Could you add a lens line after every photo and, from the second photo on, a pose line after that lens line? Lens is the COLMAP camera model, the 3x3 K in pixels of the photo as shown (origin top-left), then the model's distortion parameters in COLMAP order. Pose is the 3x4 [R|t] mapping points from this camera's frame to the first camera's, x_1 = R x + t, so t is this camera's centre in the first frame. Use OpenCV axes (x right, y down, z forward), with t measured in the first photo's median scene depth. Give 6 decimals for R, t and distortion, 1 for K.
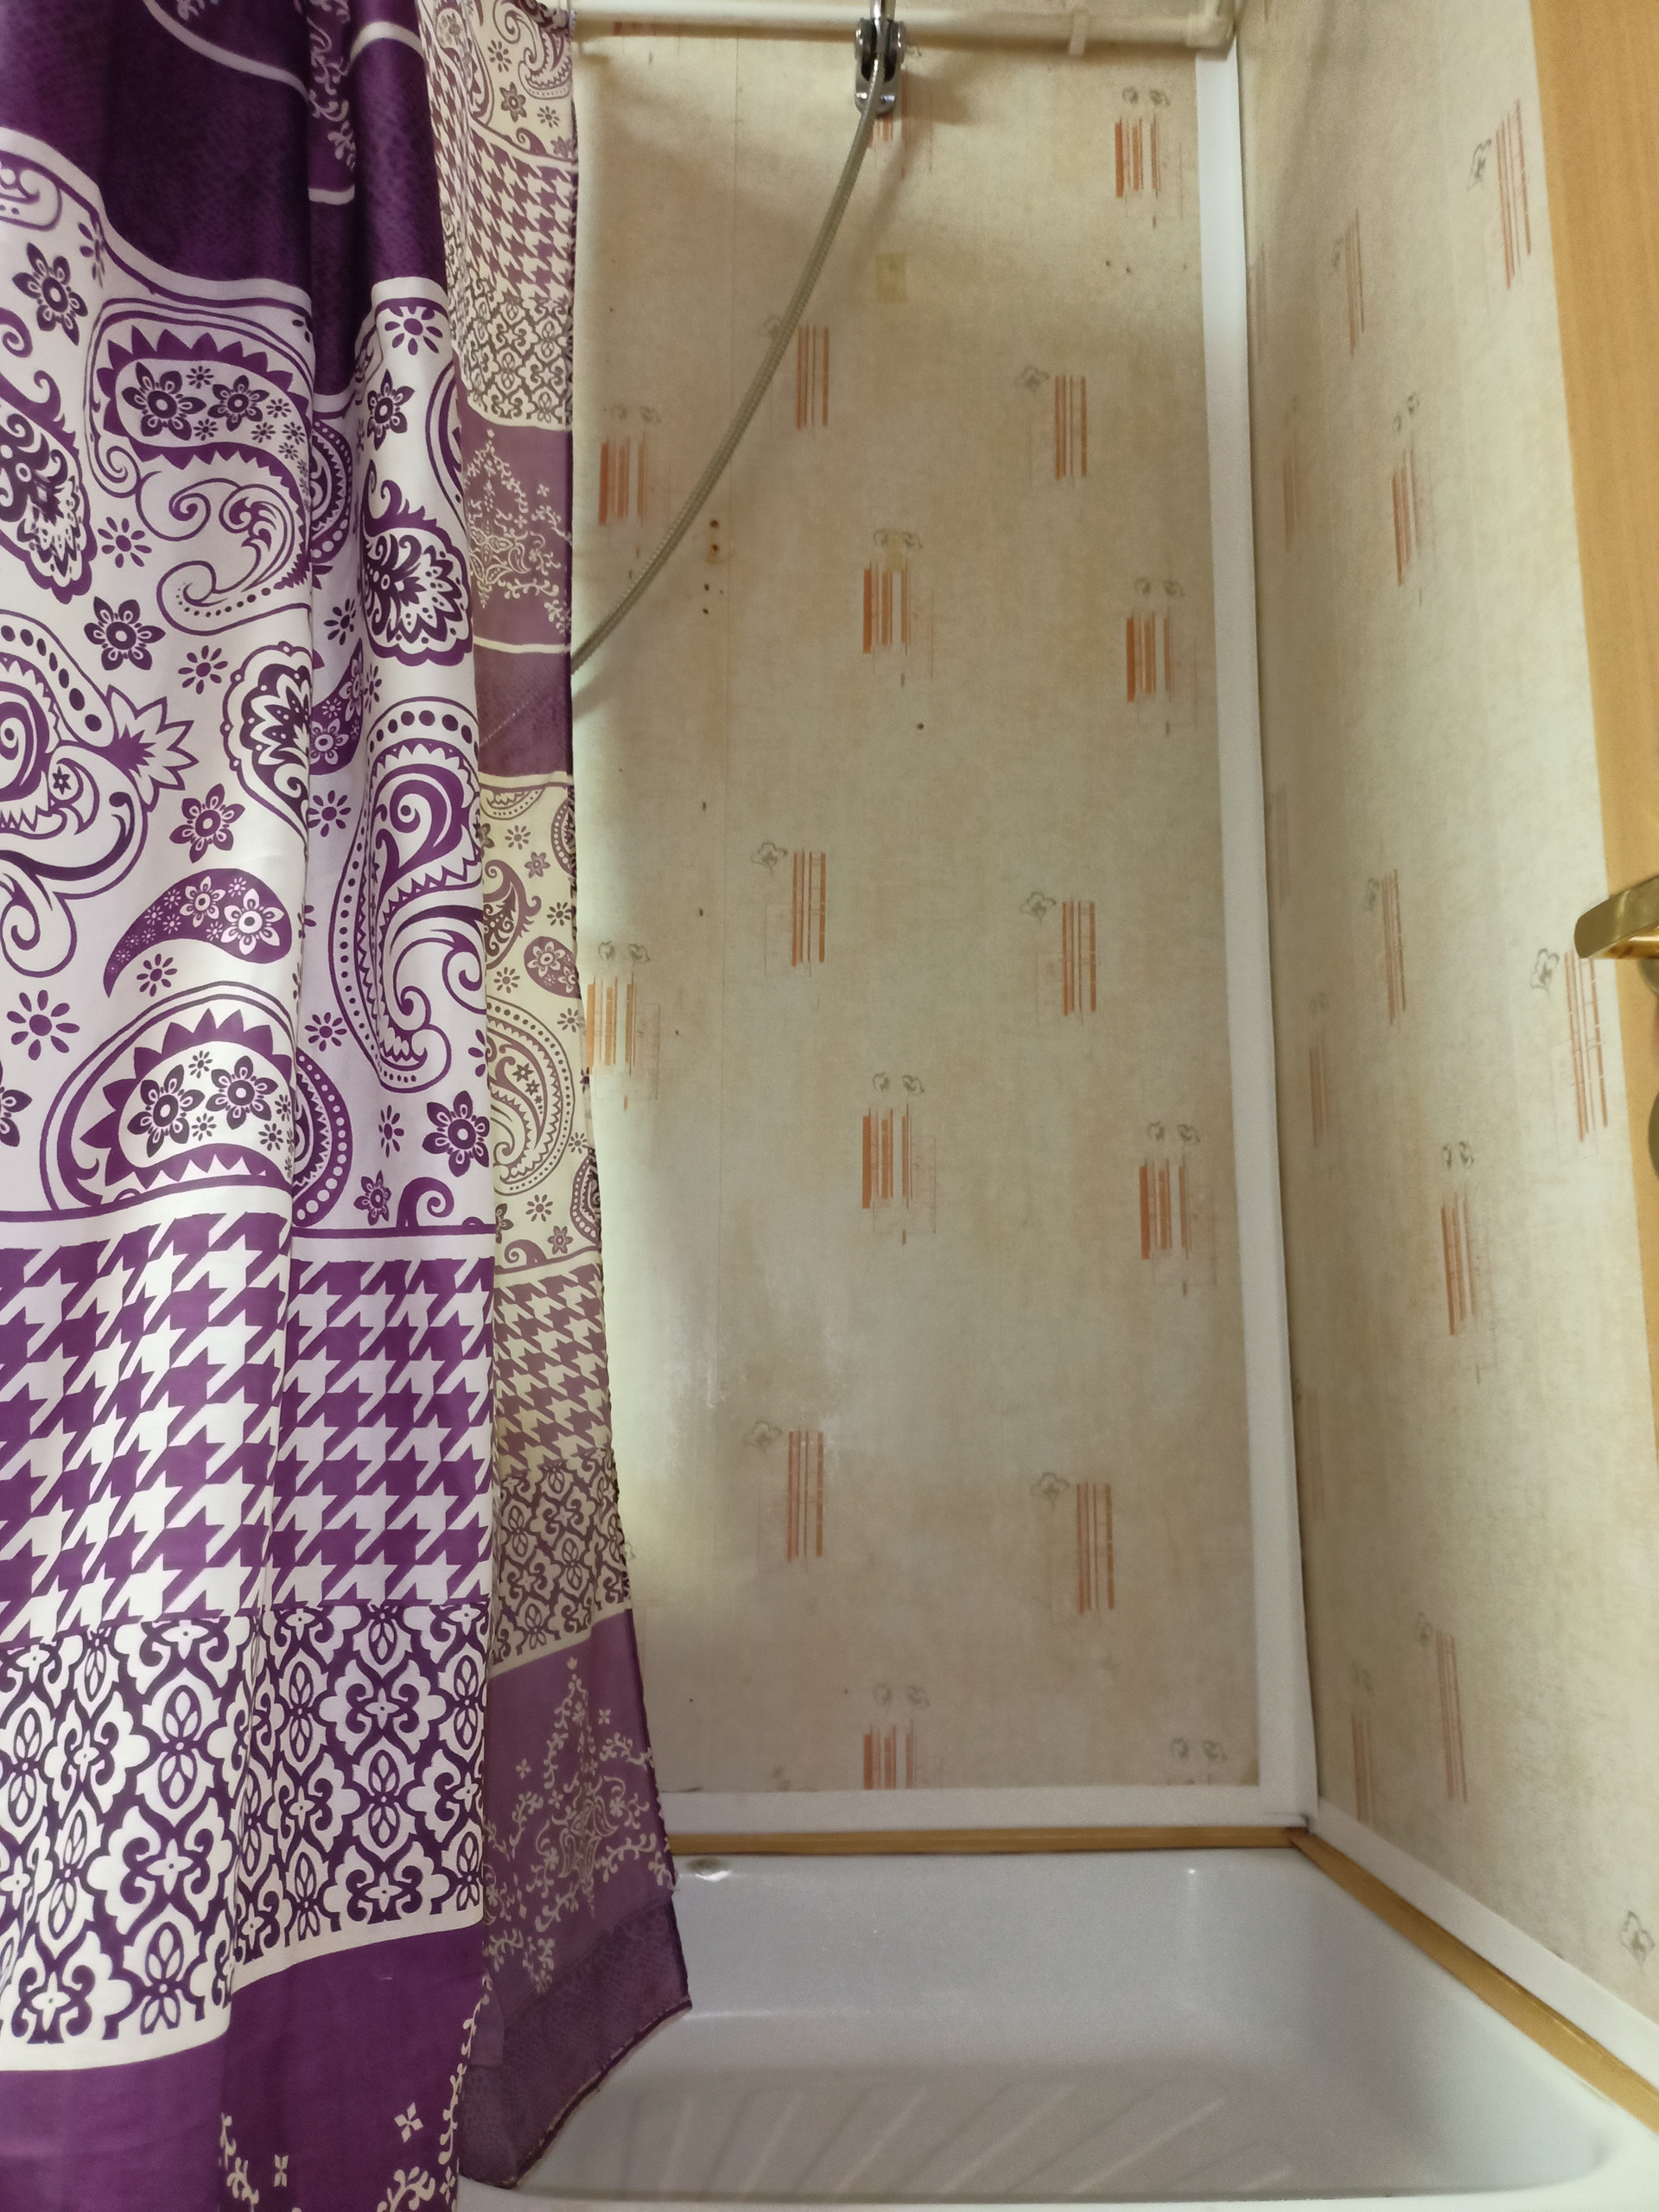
lens RADIAL K [[1634.1, 0, 829.5], [0, 1634.1, 1106.0], [0, 0, 1]] dist [0.097471, -0.163874]
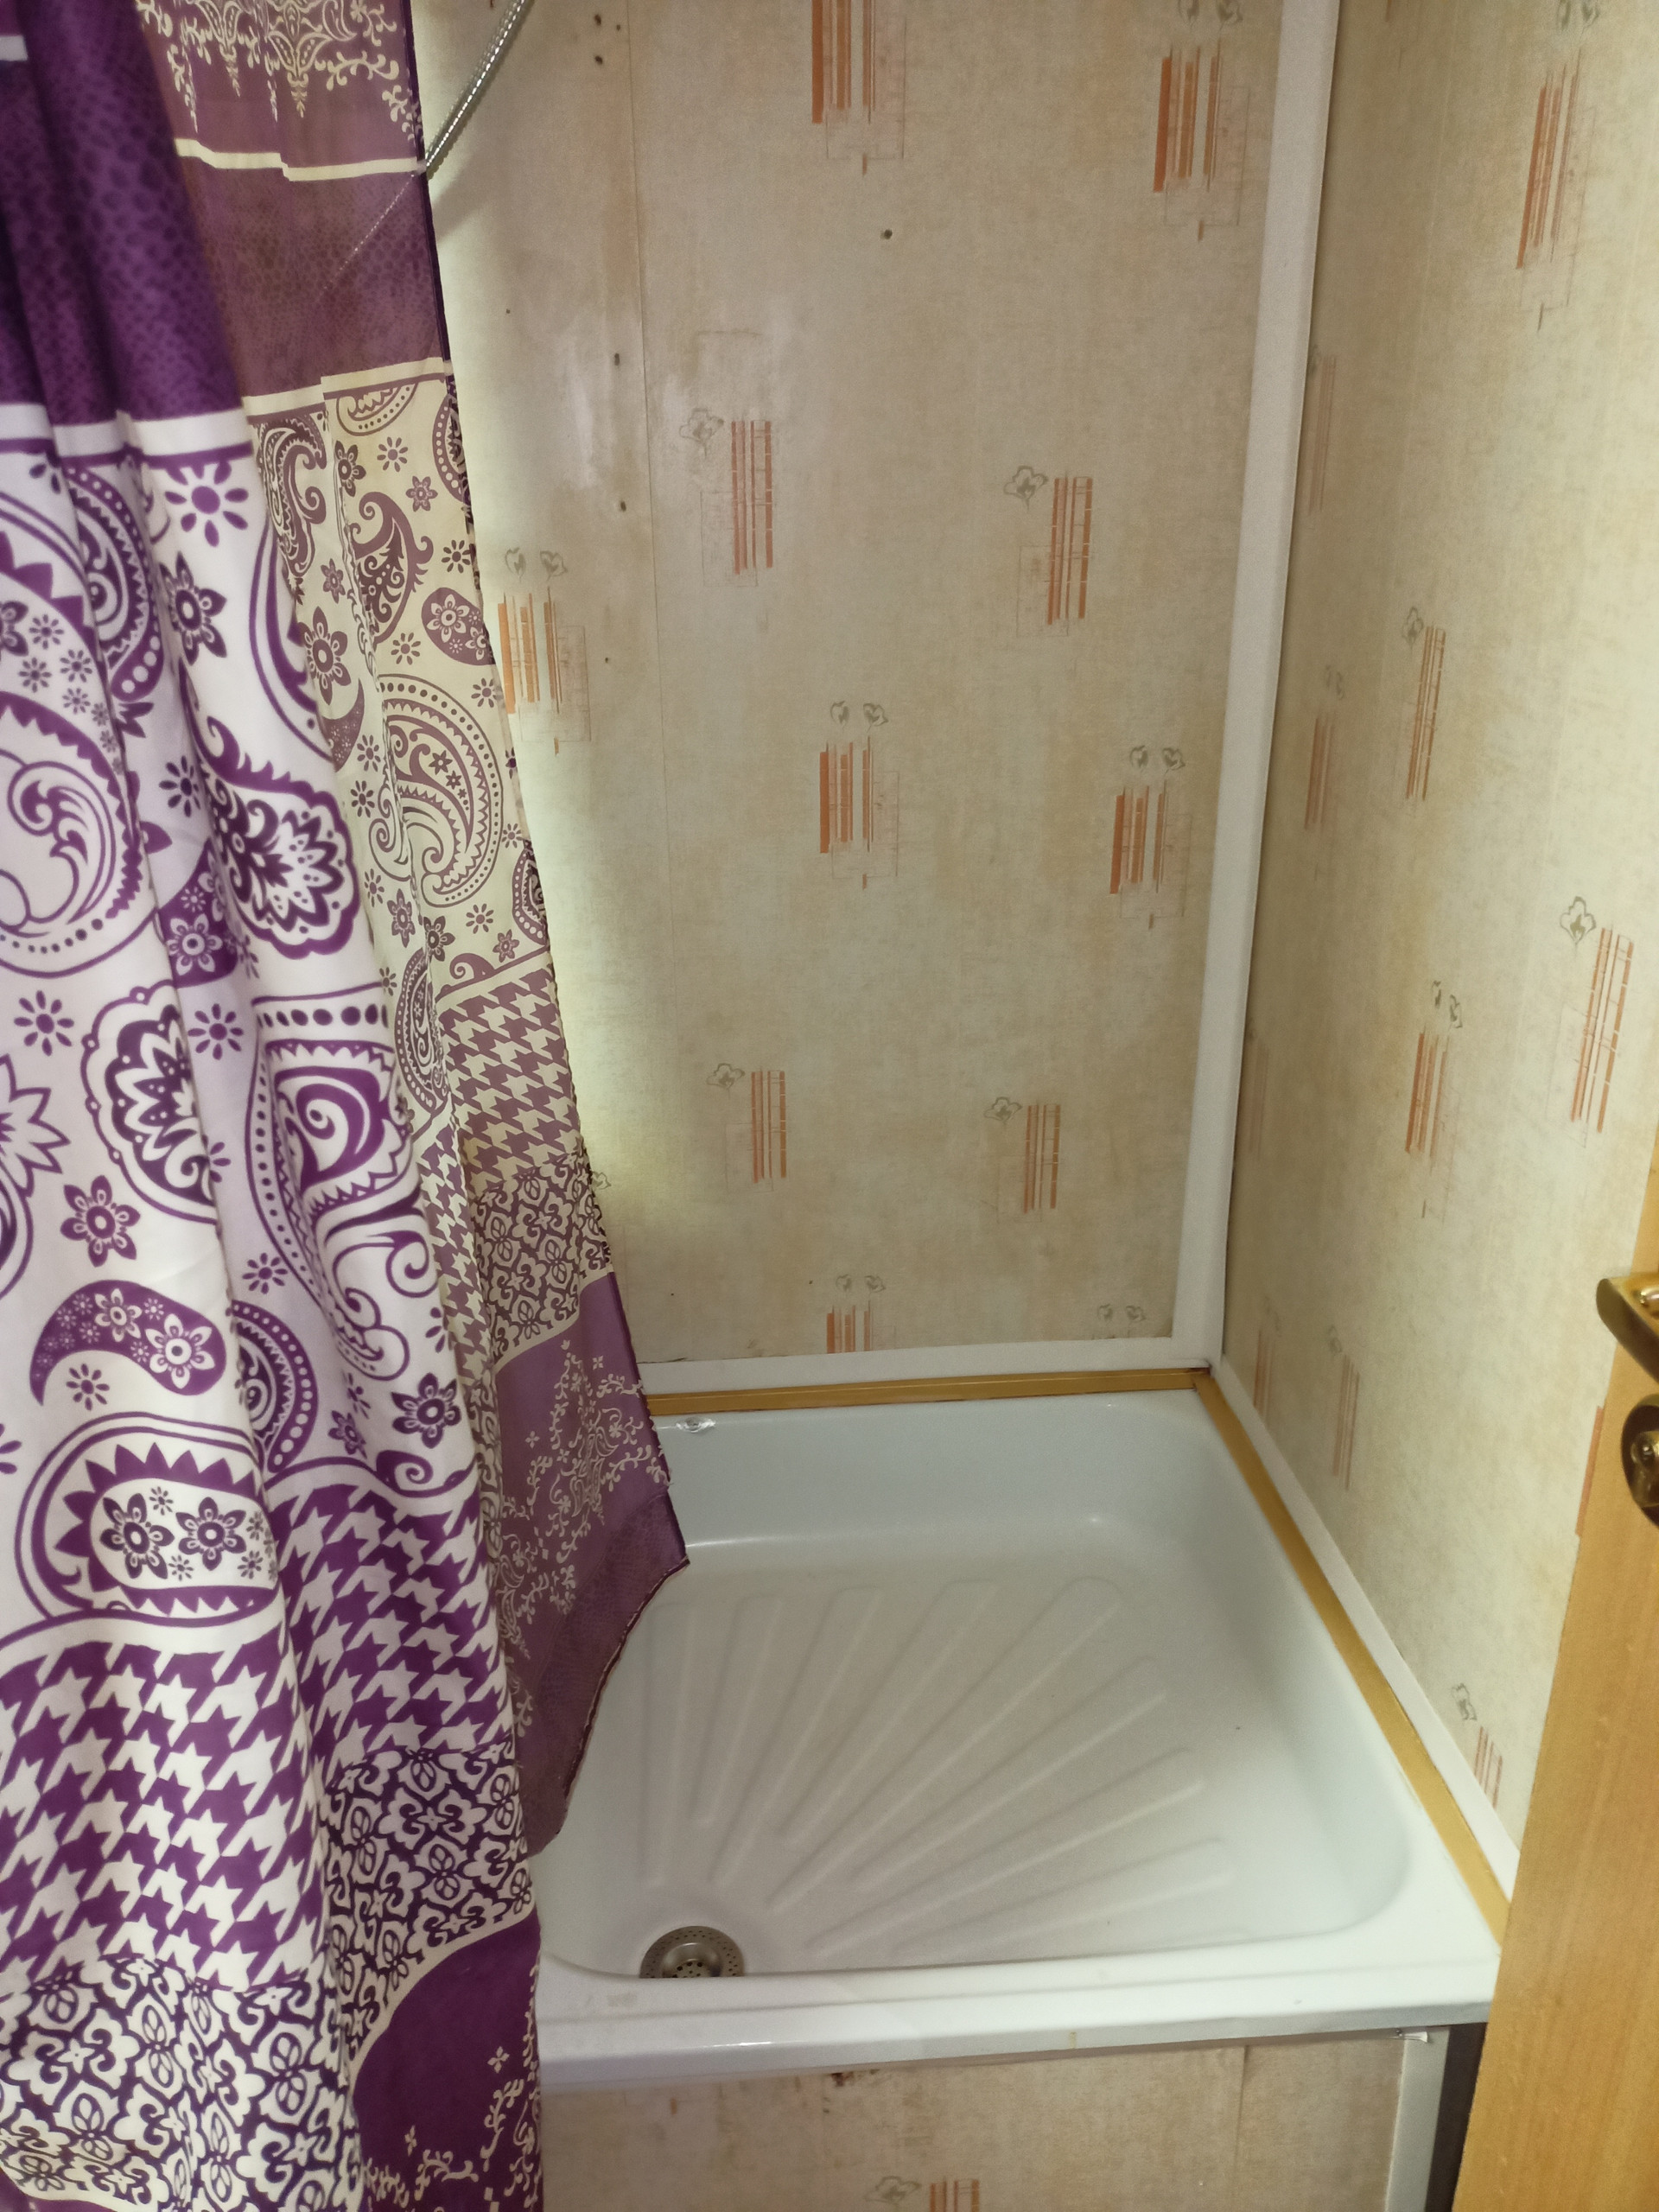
lens RADIAL K [[1636.2, 0, 831.2], [0, 1636.2, 1112.6], [0, 0, 1]] dist [0.096477, -0.139188]
pose [[0.999303, -0.024816, 0.027898, -0.004009], [0.006055, 0.844993, 0.534744, -0.331900], [-0.036843, -0.534202, 0.844554, 0.127747]]
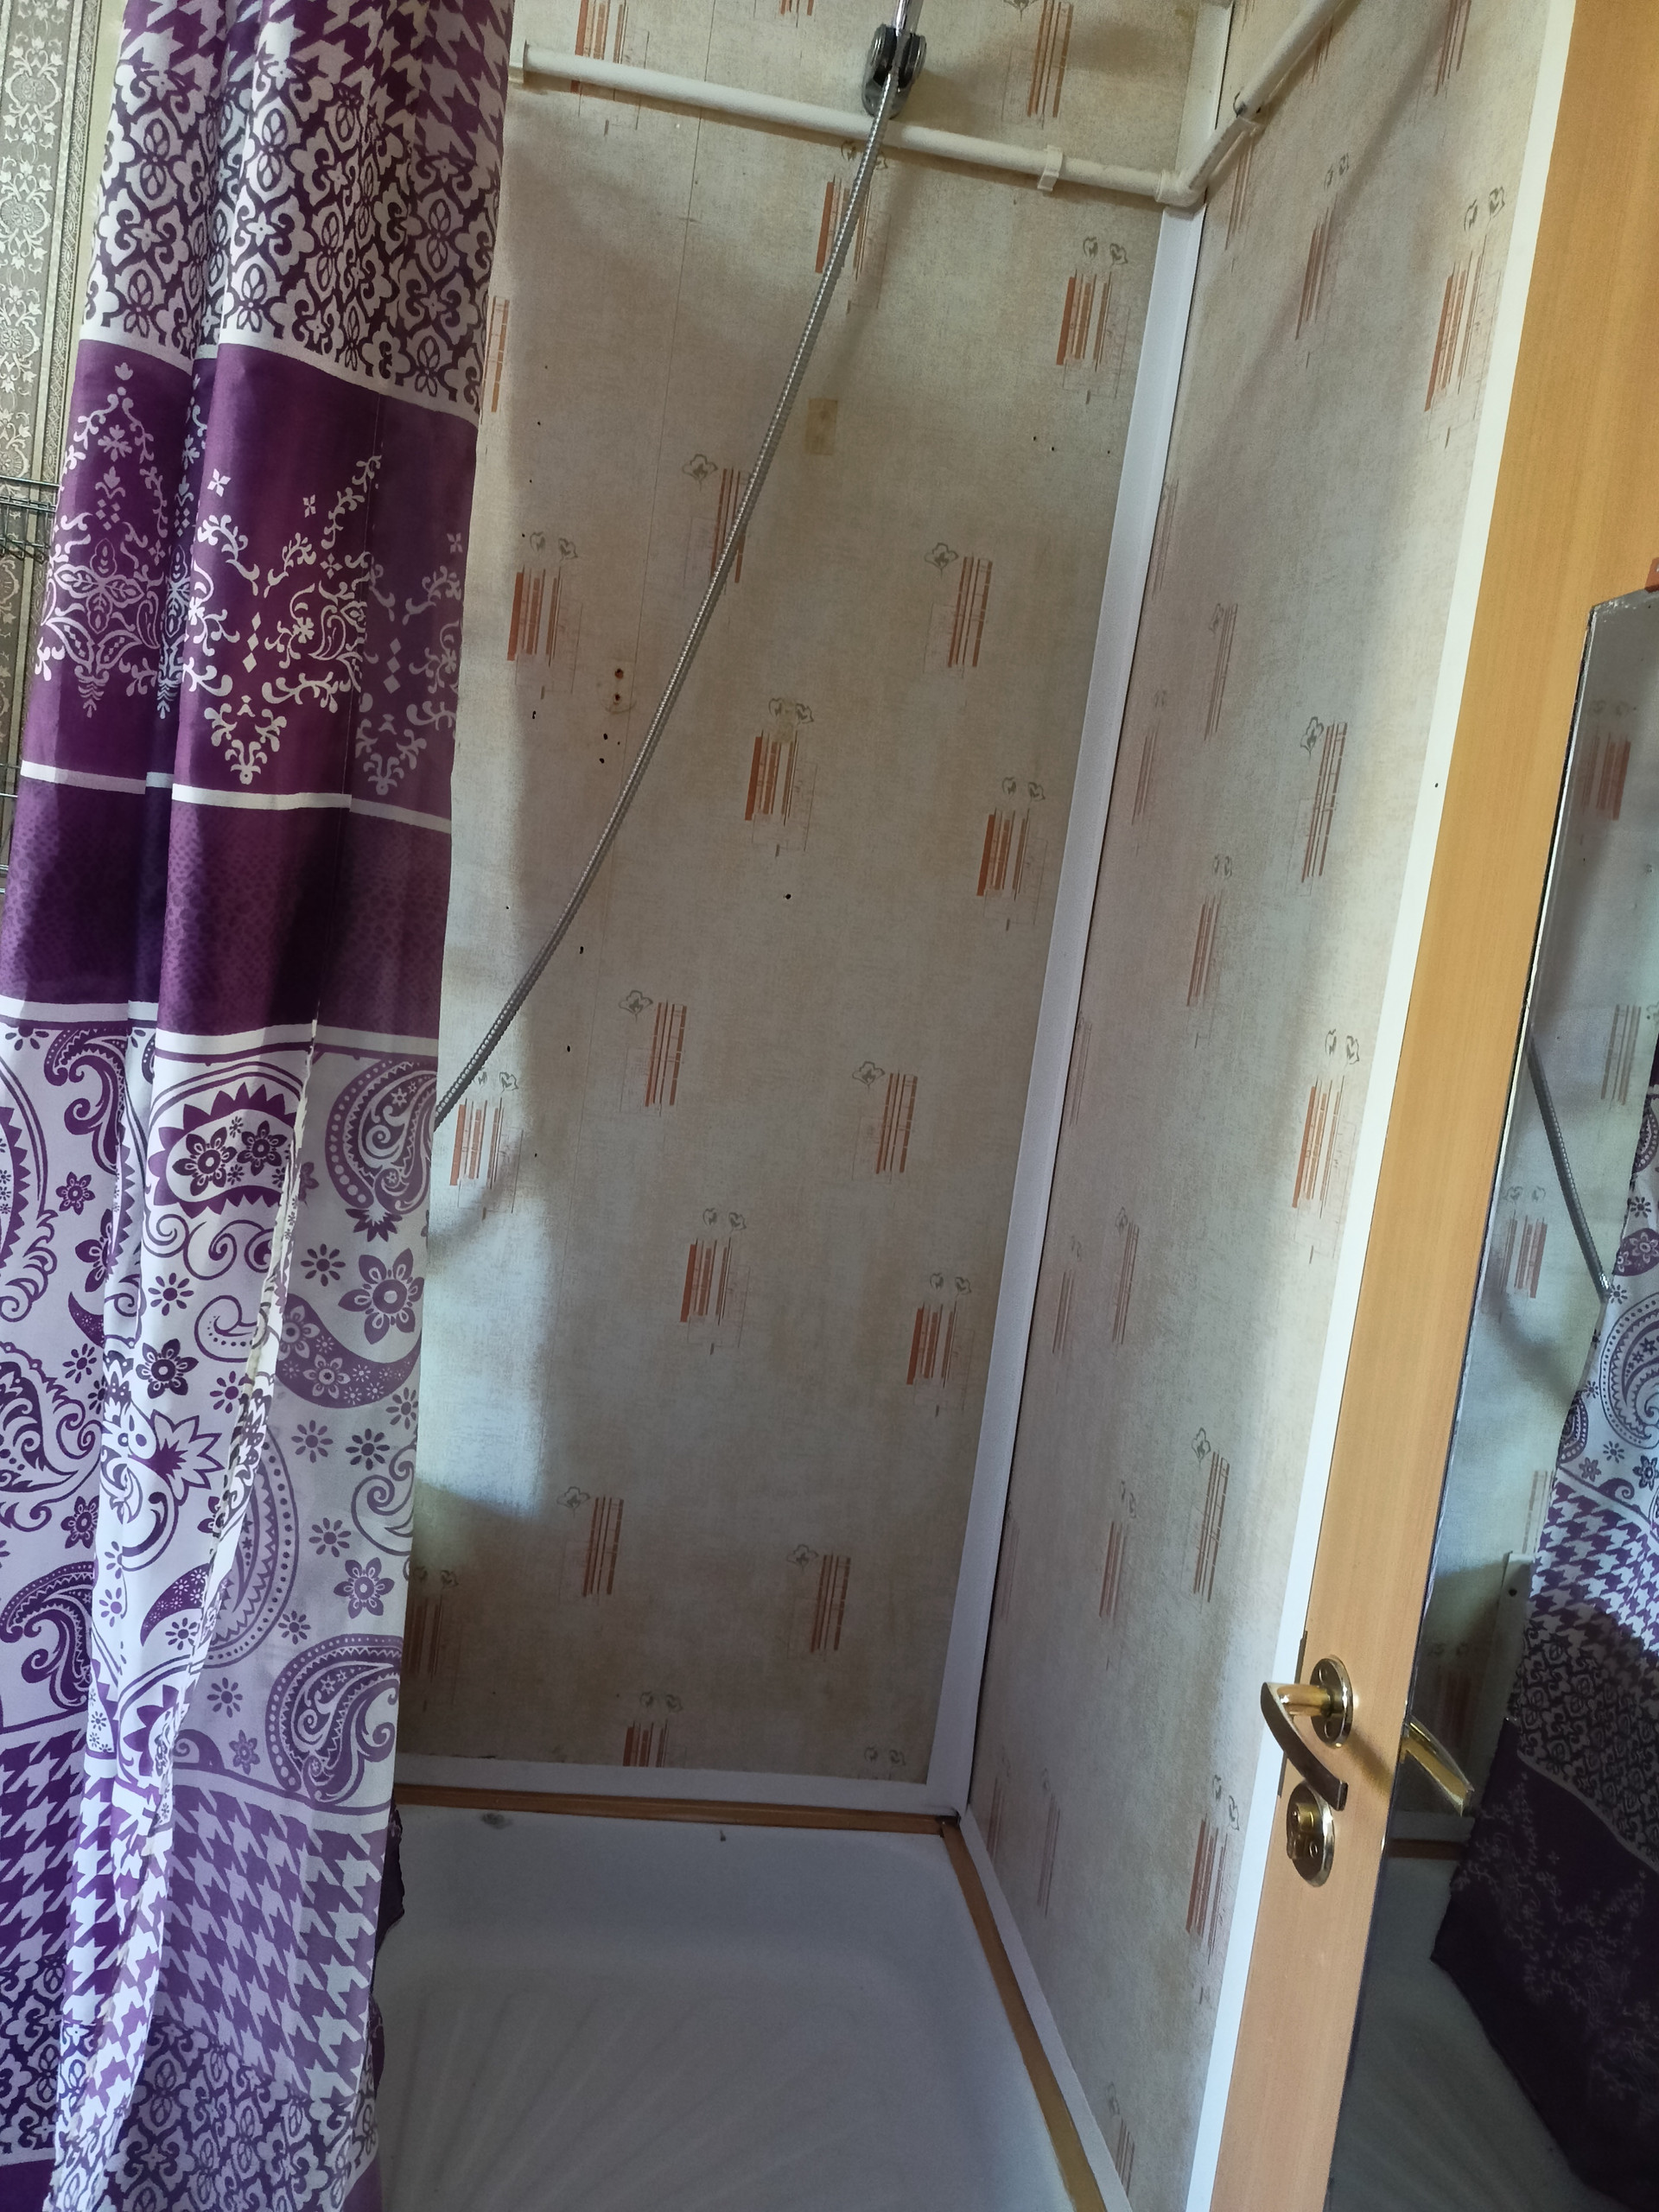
lens RADIAL K [[1634.1, 0, 829.5], [0, 1634.1, 1106.0], [0, 0, 1]] dist [0.097471, -0.163874]
pose [[0.987904, 0.120571, 0.097508, -0.007547], [-0.142715, 0.952885, 0.267662, -0.436500], [-0.060642, -0.278340, 0.958566, -0.096586]]
